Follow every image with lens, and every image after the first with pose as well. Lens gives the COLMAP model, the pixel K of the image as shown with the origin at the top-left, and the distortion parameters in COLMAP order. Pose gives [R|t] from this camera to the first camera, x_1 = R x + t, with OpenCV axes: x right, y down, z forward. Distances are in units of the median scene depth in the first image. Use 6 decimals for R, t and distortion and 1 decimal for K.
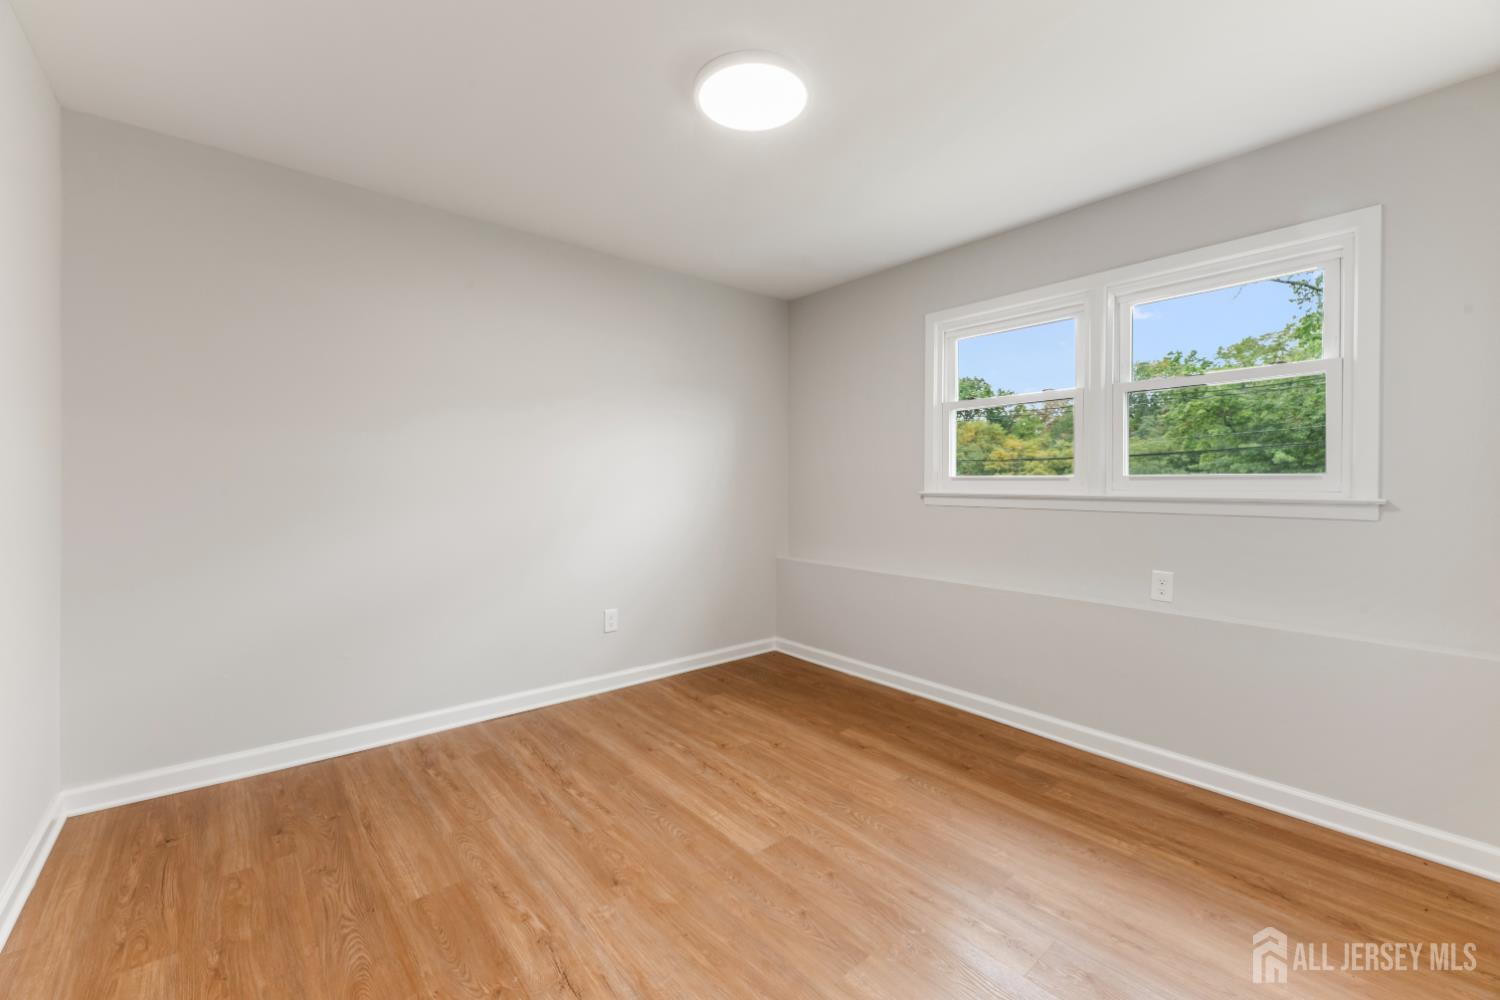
lens RADIAL K [[611.4, 0, 744.8], [0, 611.4, 488.2], [0, 0, 1]] dist [0.012577, -0.000035]
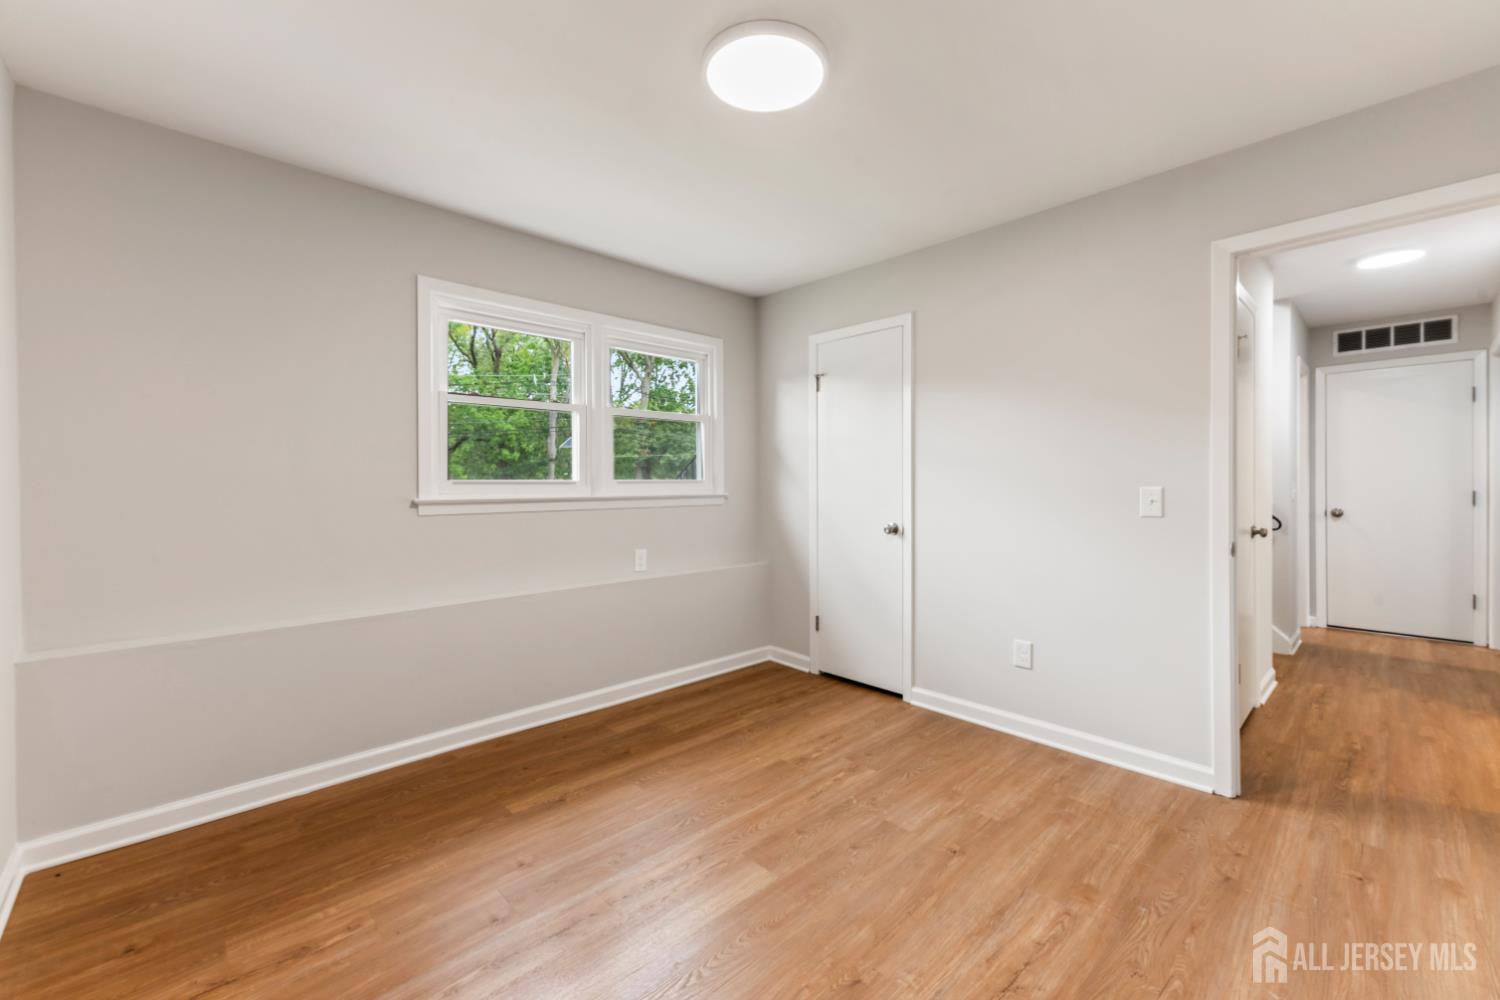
lens RADIAL K [[611.4, 0, 758.2], [0, 611.4, 489.6], [0, 0, 1]] dist [0.012577, -0.000035]
pose [[-0.067006, -0.011031, 0.997692, -0.711315], [0.015509, 0.999807, 0.012096, -0.012656], [-0.997632, 0.016283, -0.066822, 0.831600]]
